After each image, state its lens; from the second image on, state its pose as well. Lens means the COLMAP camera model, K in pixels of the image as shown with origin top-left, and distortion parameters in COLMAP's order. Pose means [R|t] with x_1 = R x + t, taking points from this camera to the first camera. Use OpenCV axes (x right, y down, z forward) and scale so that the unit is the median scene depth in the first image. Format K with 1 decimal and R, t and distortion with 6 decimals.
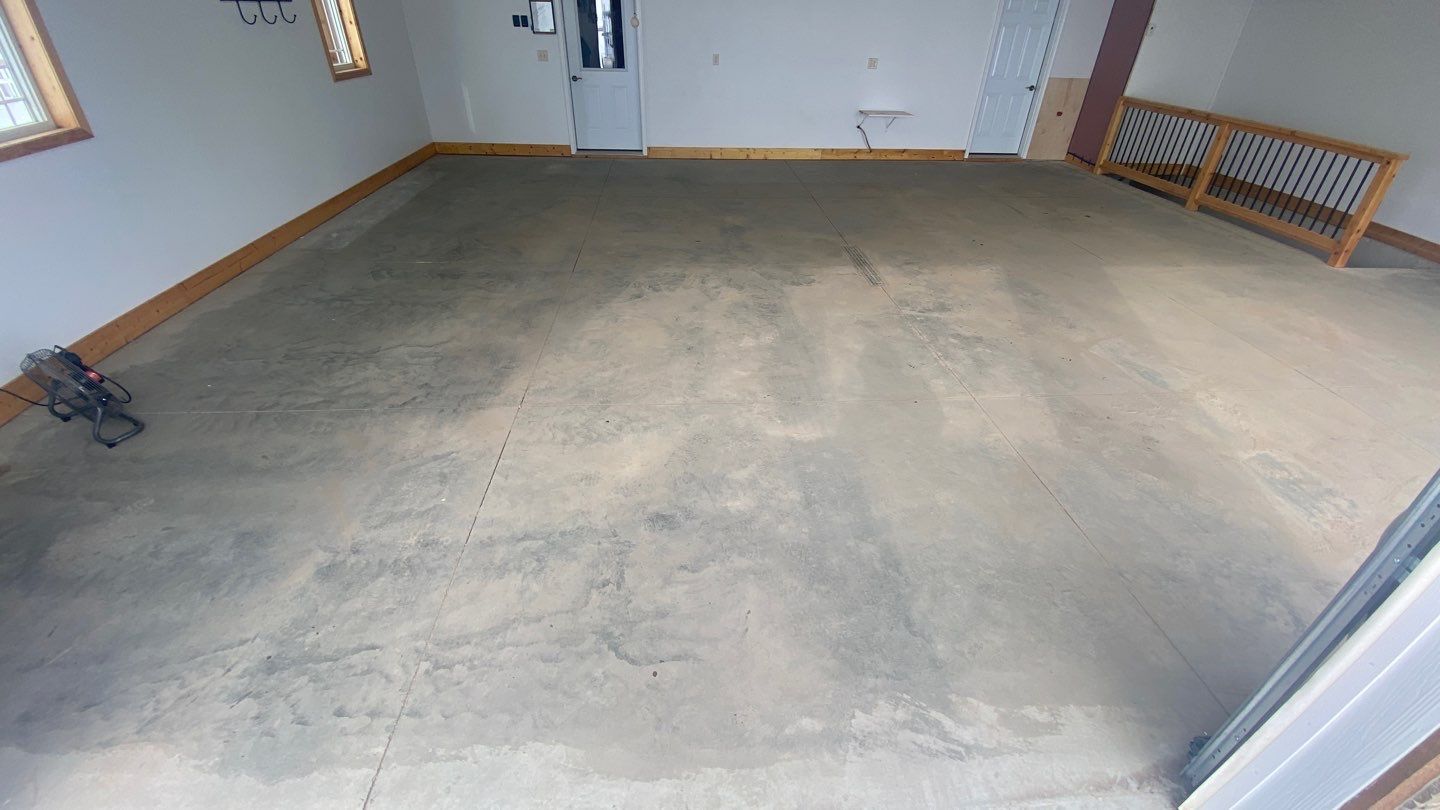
lens RADIAL K [[590.7, 0, 718.6], [0, 590.7, 403.3], [0, 0, 1]] dist [0.017849, -0.019492]
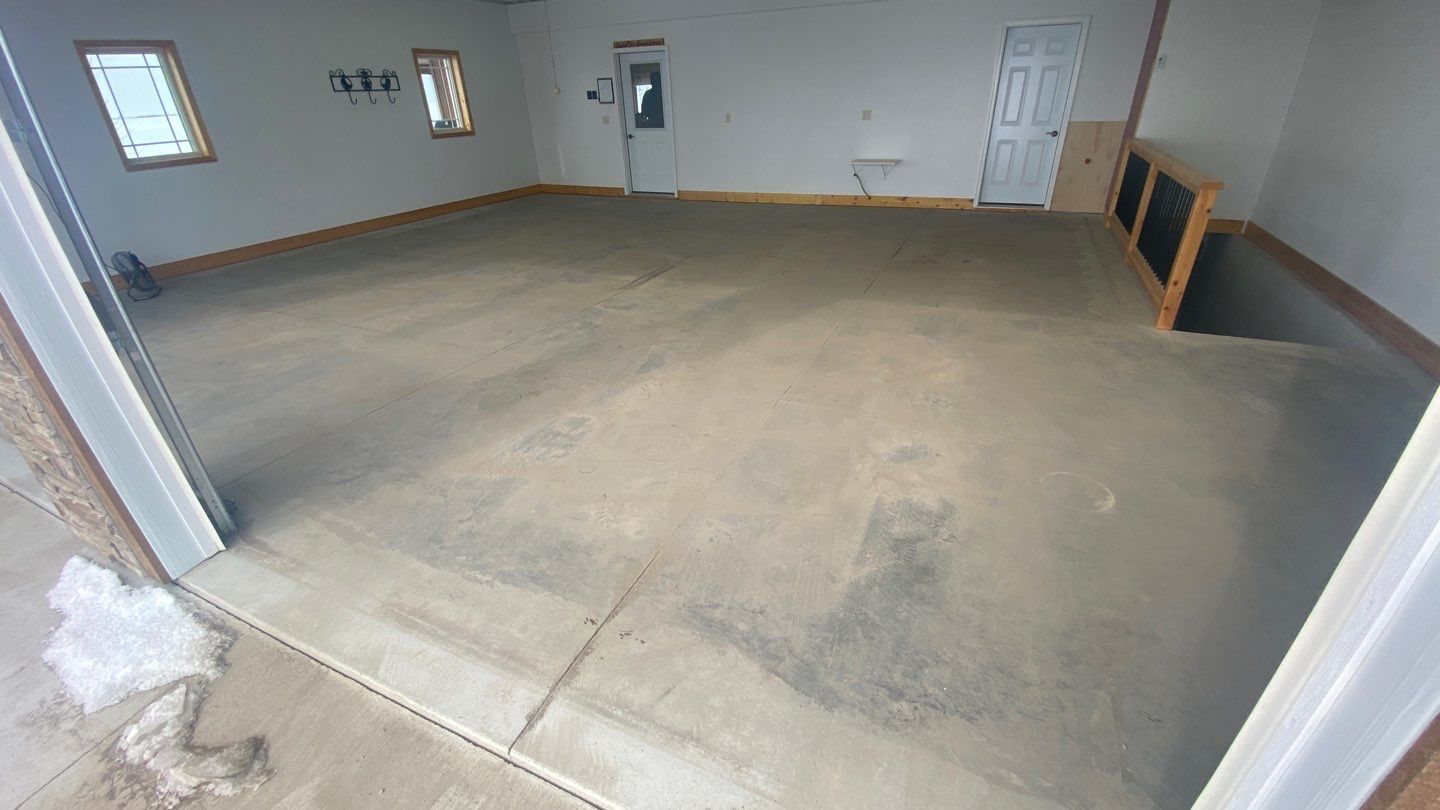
lens RADIAL K [[587.4, 0, 720.0], [0, 587.4, 405.0], [0, 0, 1]] dist [0.026182, -0.024140]
pose [[0.872580, 0.180628, -0.453847, 0.641738], [-0.221028, 0.974562, -0.037086, 0.018149], [0.435603, 0.132674, 0.890307, 0.037246]]
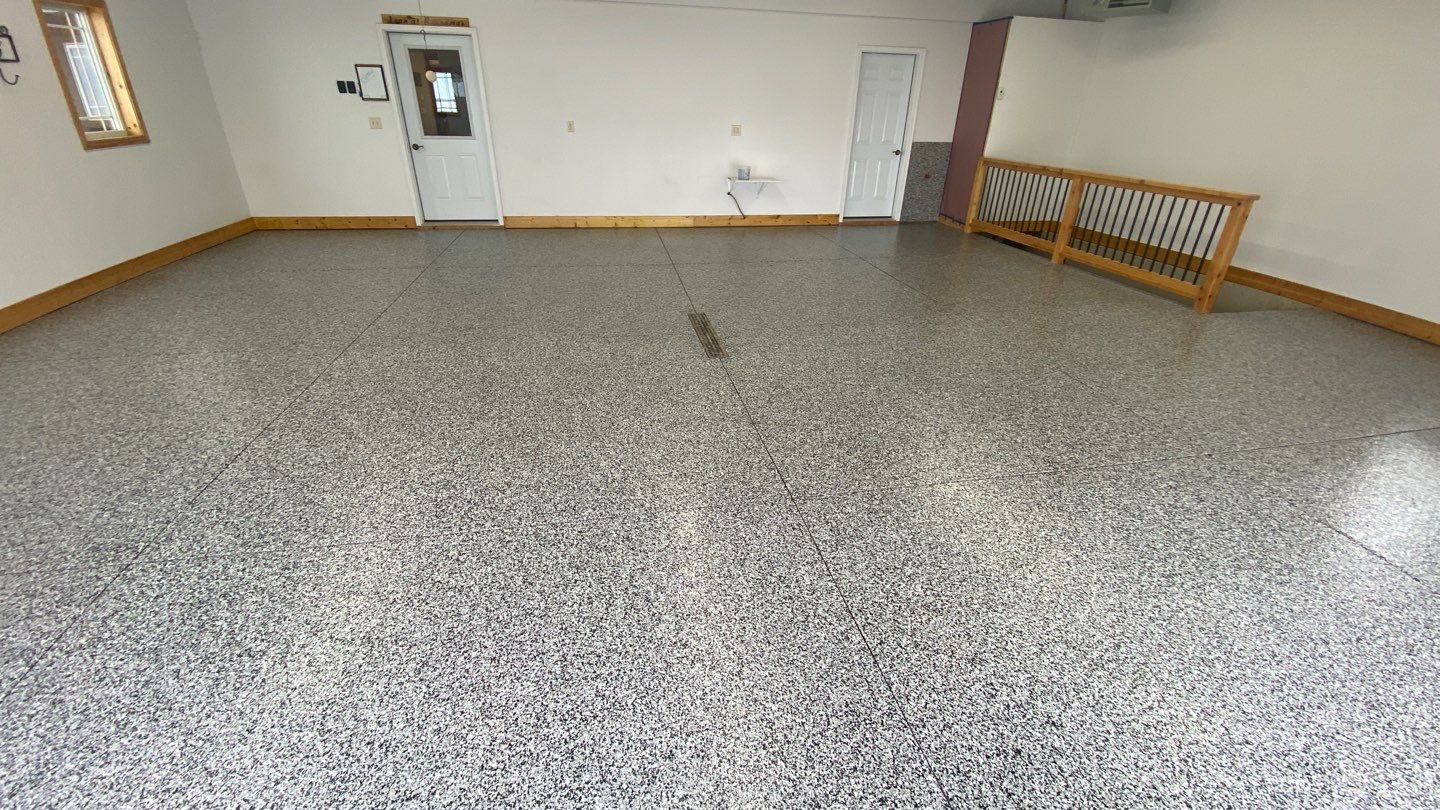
lens RADIAL K [[587.4, 0, 720.0], [0, 587.4, 405.0], [0, 0, 1]] dist [0.026182, -0.024140]
pose [[0.993145, -0.055106, 0.103084, 0.116173], [0.066208, 0.991990, -0.107573, -0.022414], [-0.096331, 0.113660, 0.988839, 0.099125]]
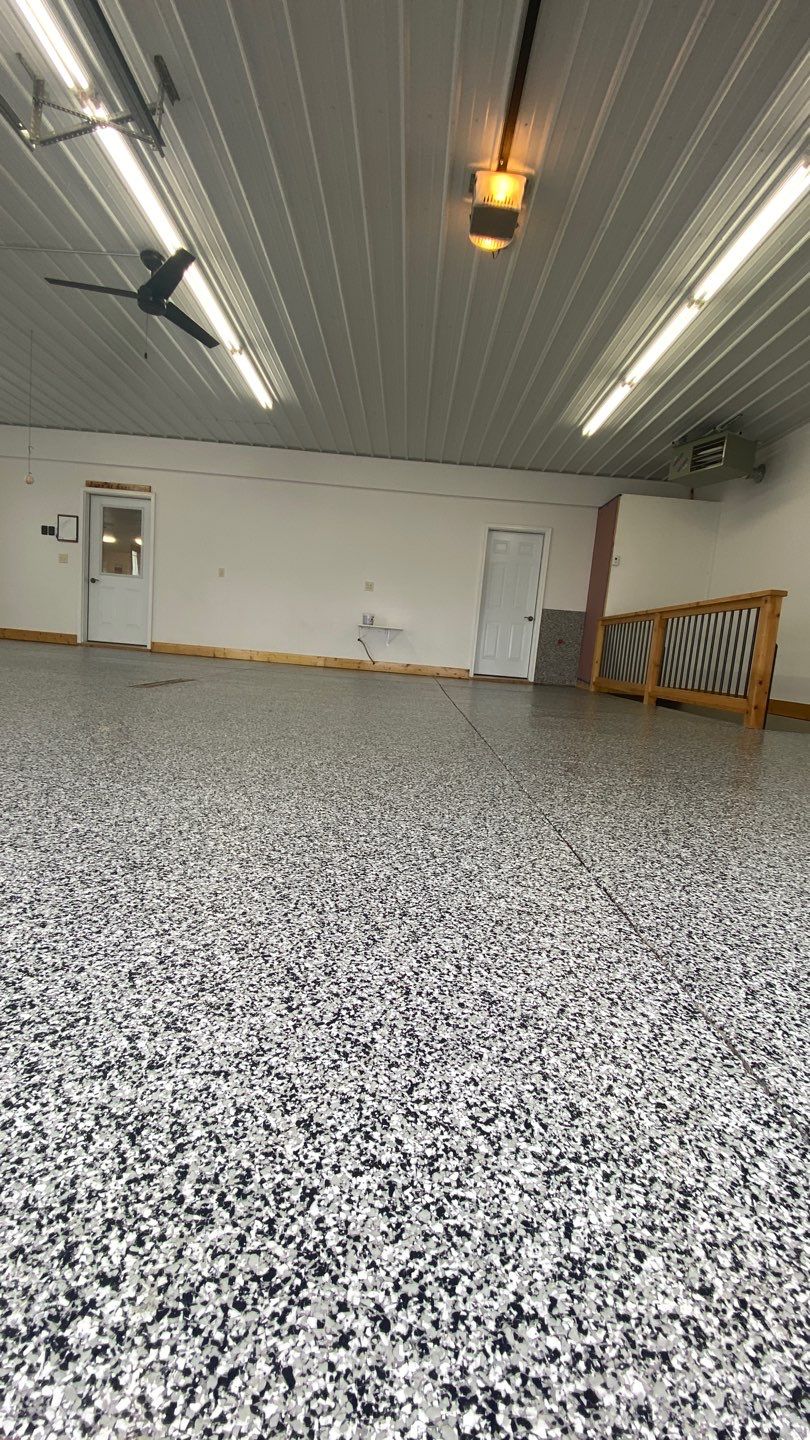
lens RADIAL K [[587.4, 0, 402.1], [0, 587.4, 712.2], [0, 0, 1]] dist [0.026182, -0.024140]
pose [[0.994370, 0.069641, -0.079864, 0.452597], [-0.098361, 0.886973, -0.451225, 0.107623], [0.039413, 0.456541, 0.888829, 0.178864]]
